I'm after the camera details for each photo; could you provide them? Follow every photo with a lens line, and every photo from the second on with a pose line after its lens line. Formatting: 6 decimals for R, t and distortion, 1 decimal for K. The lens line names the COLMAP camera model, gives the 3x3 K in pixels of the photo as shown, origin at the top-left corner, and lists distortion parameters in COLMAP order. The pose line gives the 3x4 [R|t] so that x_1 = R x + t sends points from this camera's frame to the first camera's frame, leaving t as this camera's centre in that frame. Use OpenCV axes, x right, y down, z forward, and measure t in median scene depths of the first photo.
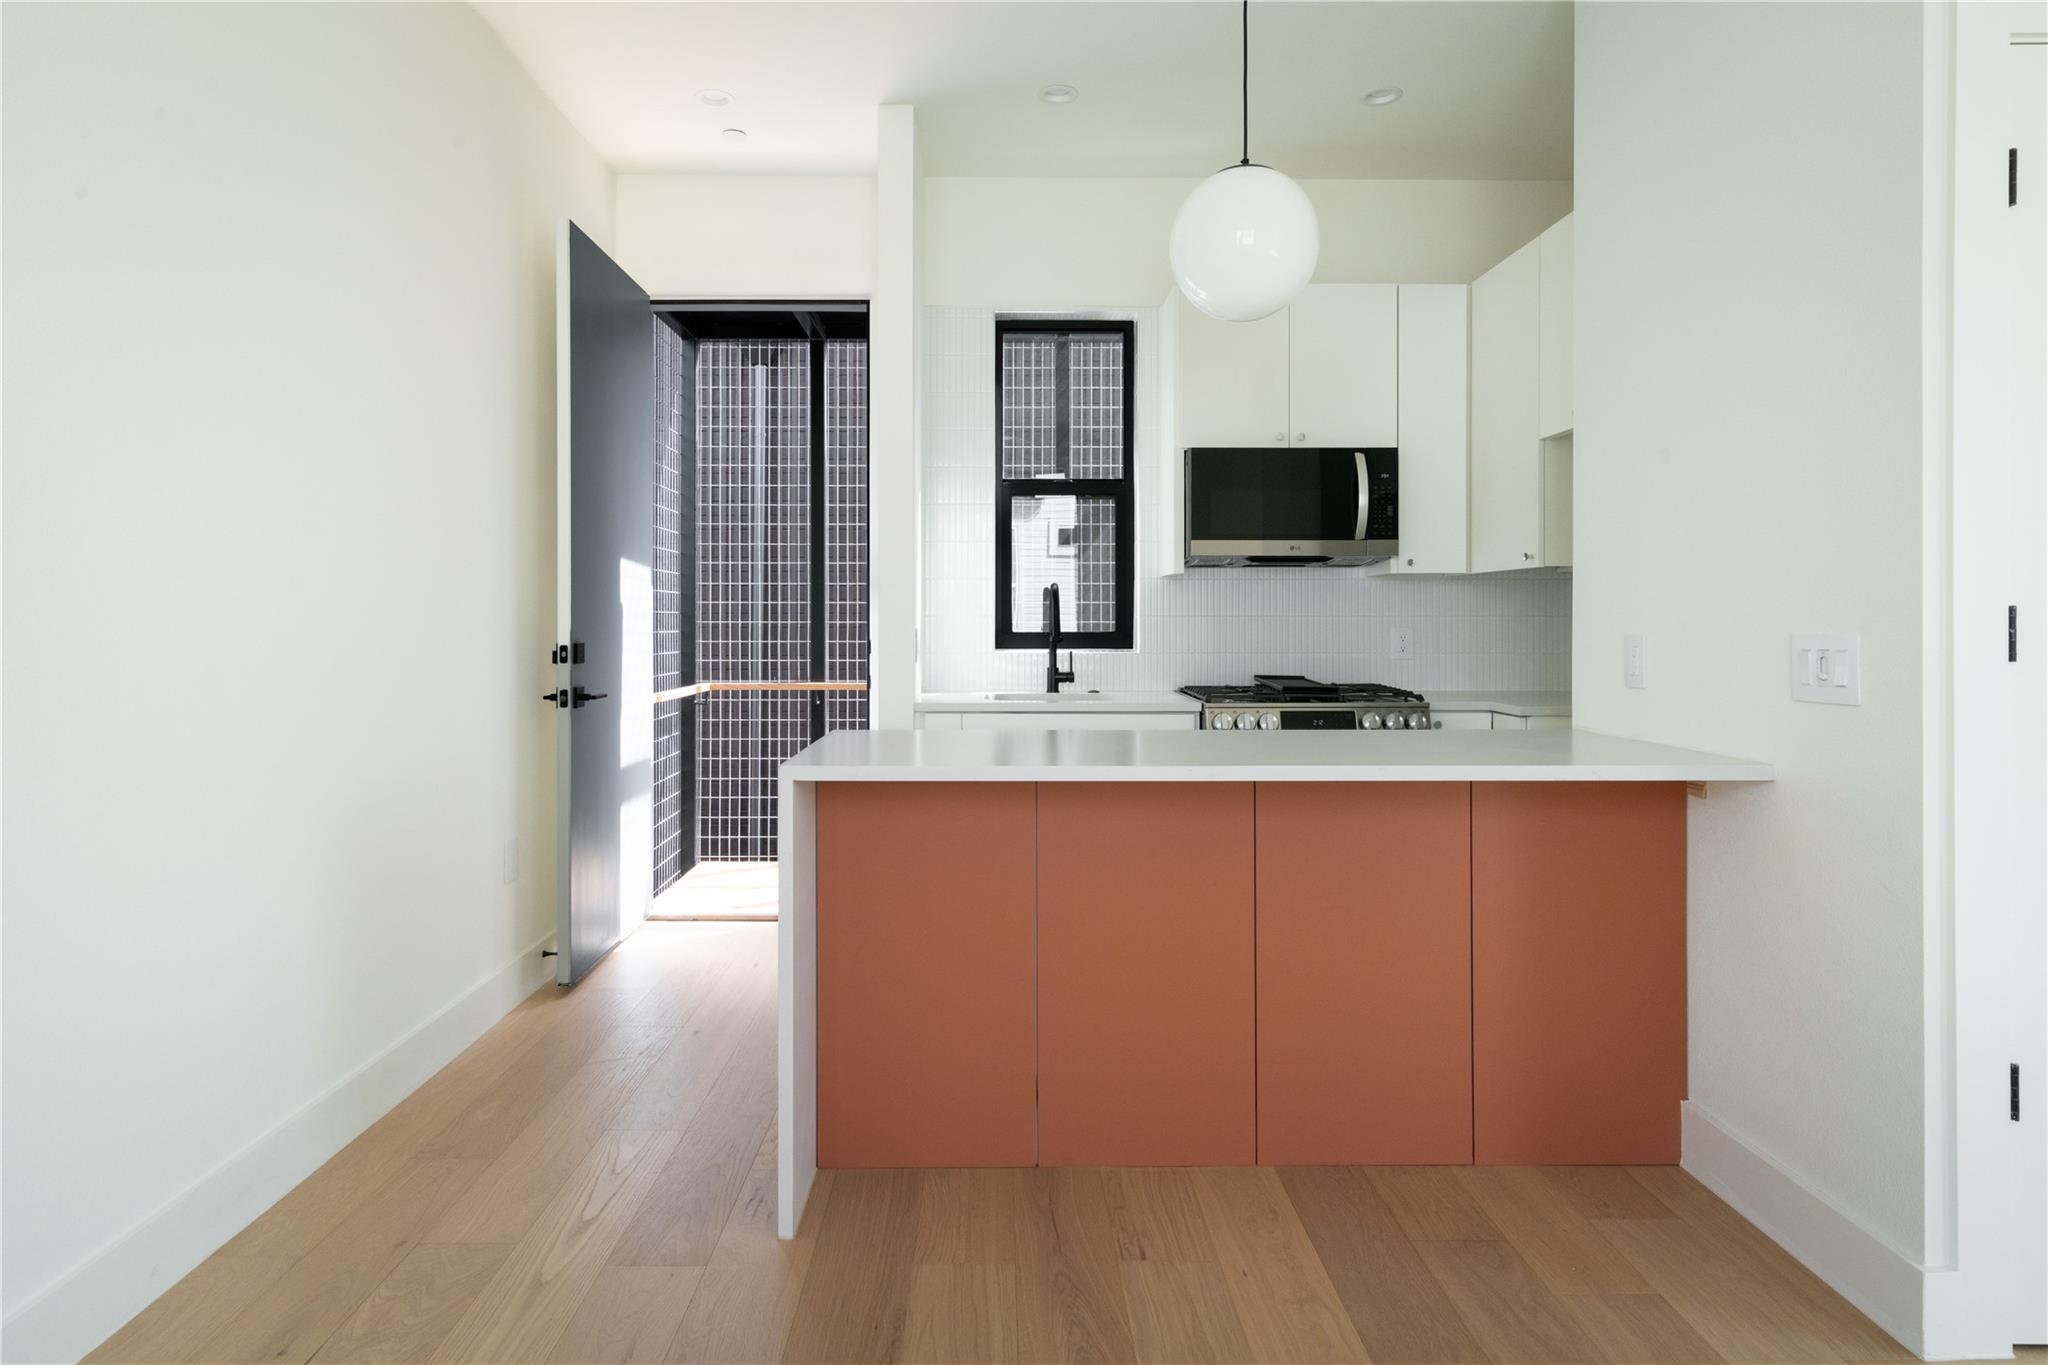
lens RADIAL K [[1186.9, 0, 1019.8], [0, 1186.9, 623.5], [0, 0, 1]] dist [0.006062, 0.002059]
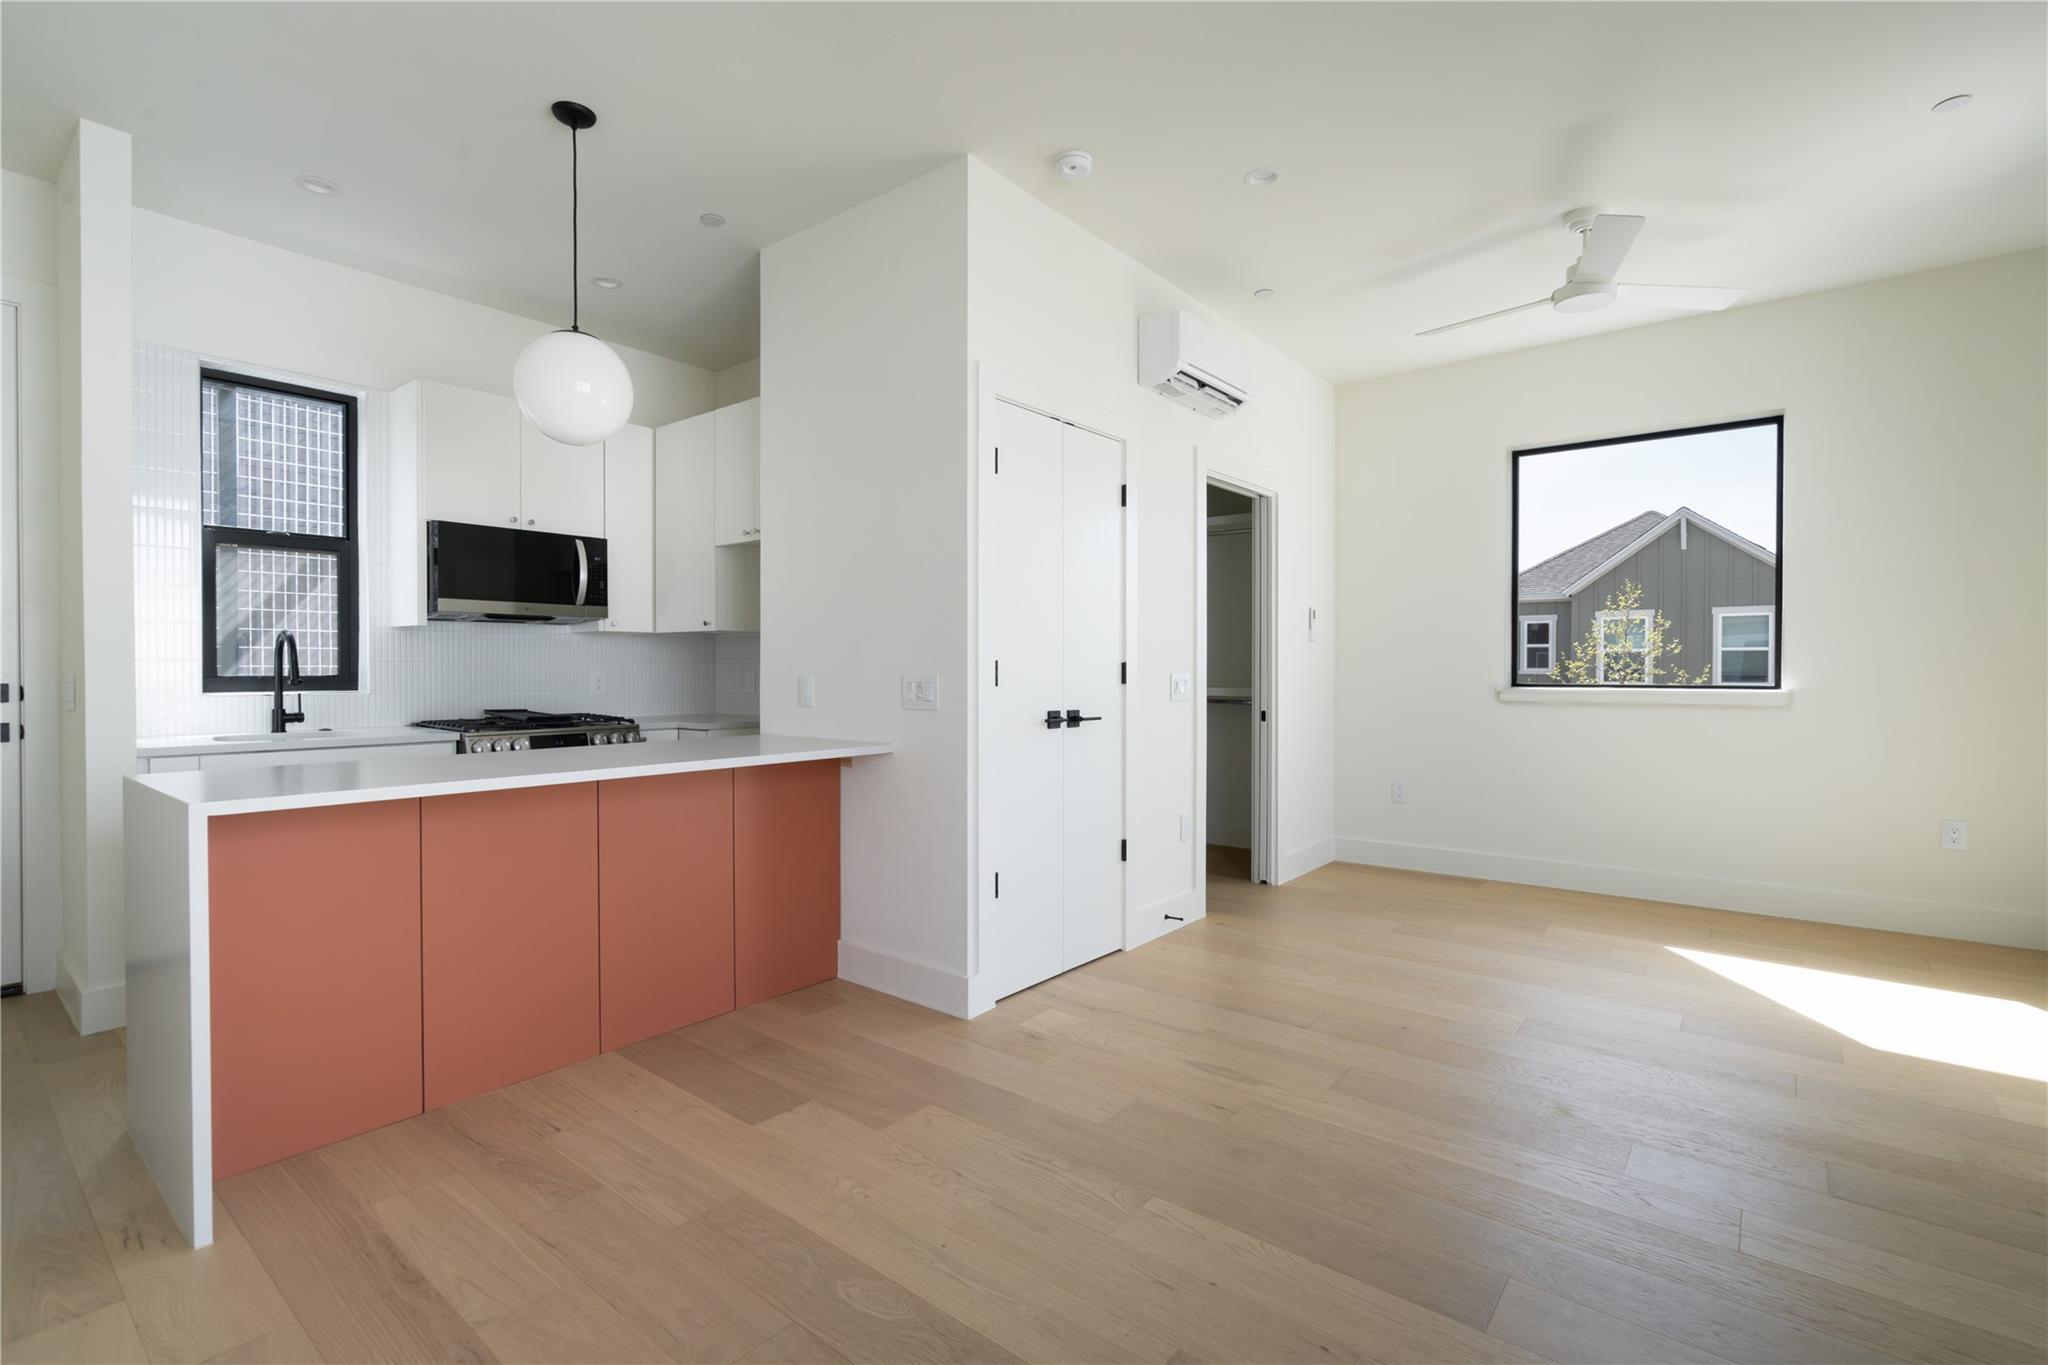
lens RADIAL K [[919.2, 0, 1024.0], [0, 919.2, 682.5], [0, 0, 1]] dist [-0.001809, -0.000321]
pose [[0.637827, -0.011299, 0.770096, -0.191334], [-0.001355, 0.999874, 0.015793, -0.000480], [-0.770178, -0.011117, 0.637732, -0.044265]]
